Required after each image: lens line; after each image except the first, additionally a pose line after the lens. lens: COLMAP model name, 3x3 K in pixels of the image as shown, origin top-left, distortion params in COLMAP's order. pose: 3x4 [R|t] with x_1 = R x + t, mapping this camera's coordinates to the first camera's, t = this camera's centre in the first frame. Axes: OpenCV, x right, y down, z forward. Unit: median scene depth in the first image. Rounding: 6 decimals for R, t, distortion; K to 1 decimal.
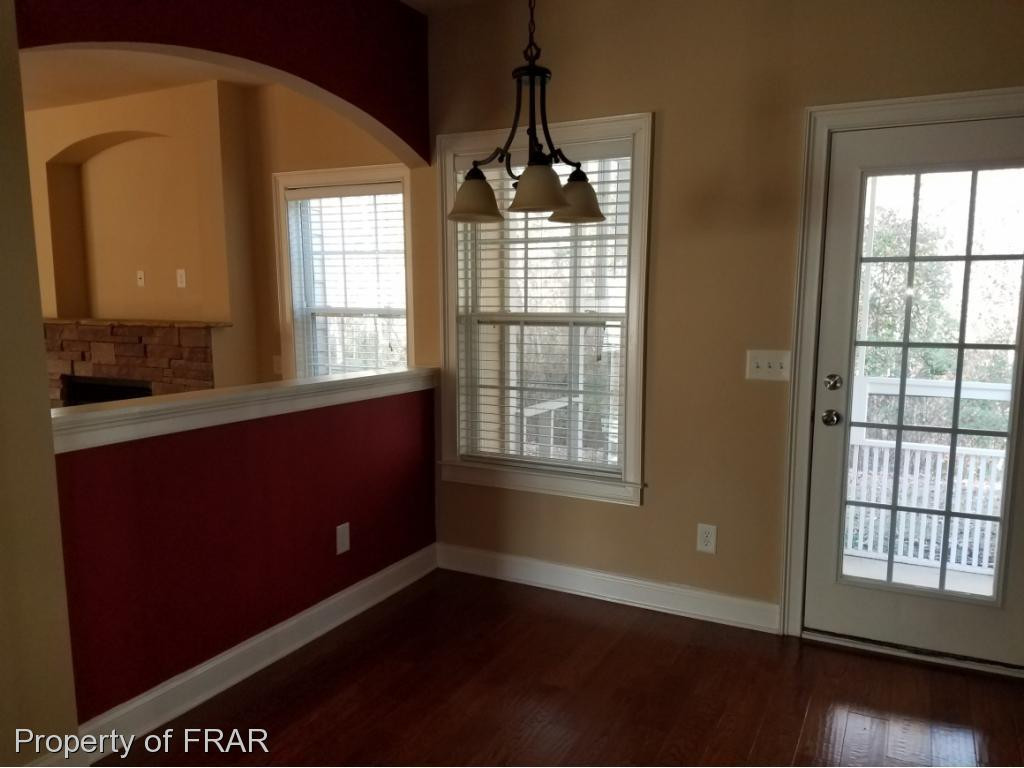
lens RADIAL K [[786.8, 0, 512.0], [0, 786.8, 384.0], [0, 0, 1]] dist [0.136582, -0.001535]
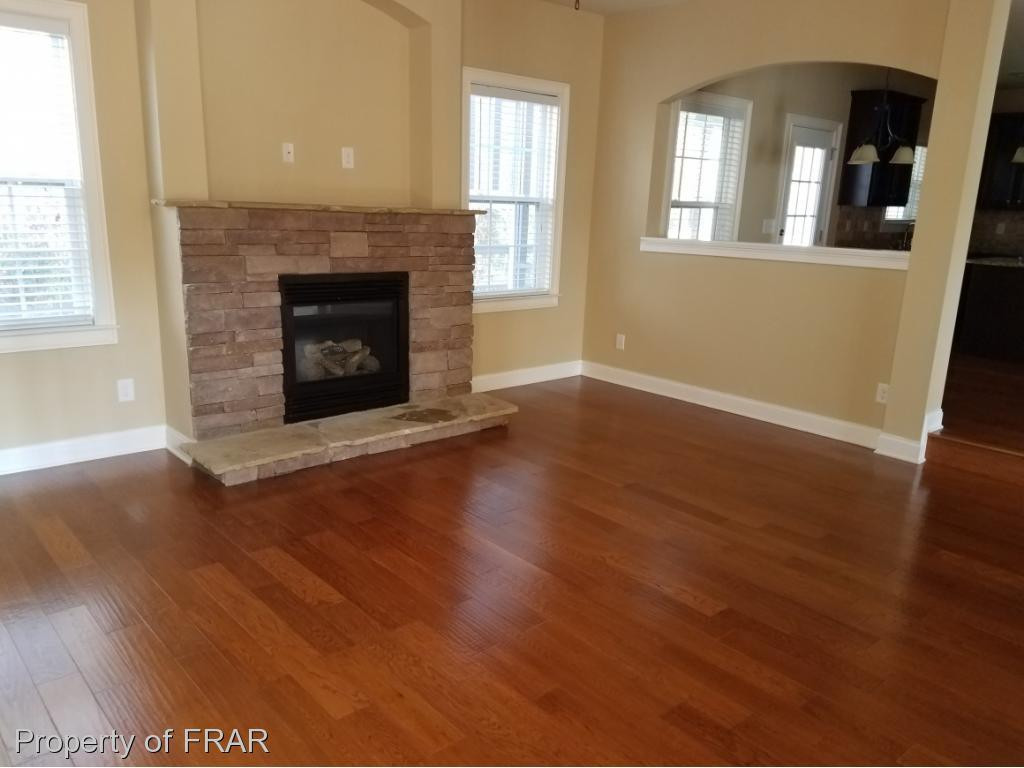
lens RADIAL K [[786.8, 0, 512.0], [0, 786.8, 384.0], [0, 0, 1]] dist [0.136582, -0.001535]
pose [[0.341448, -0.221338, 0.913467, -1.348345], [0.050440, 0.974791, 0.217343, -0.074110], [-0.938546, -0.028136, 0.344005, 0.549116]]
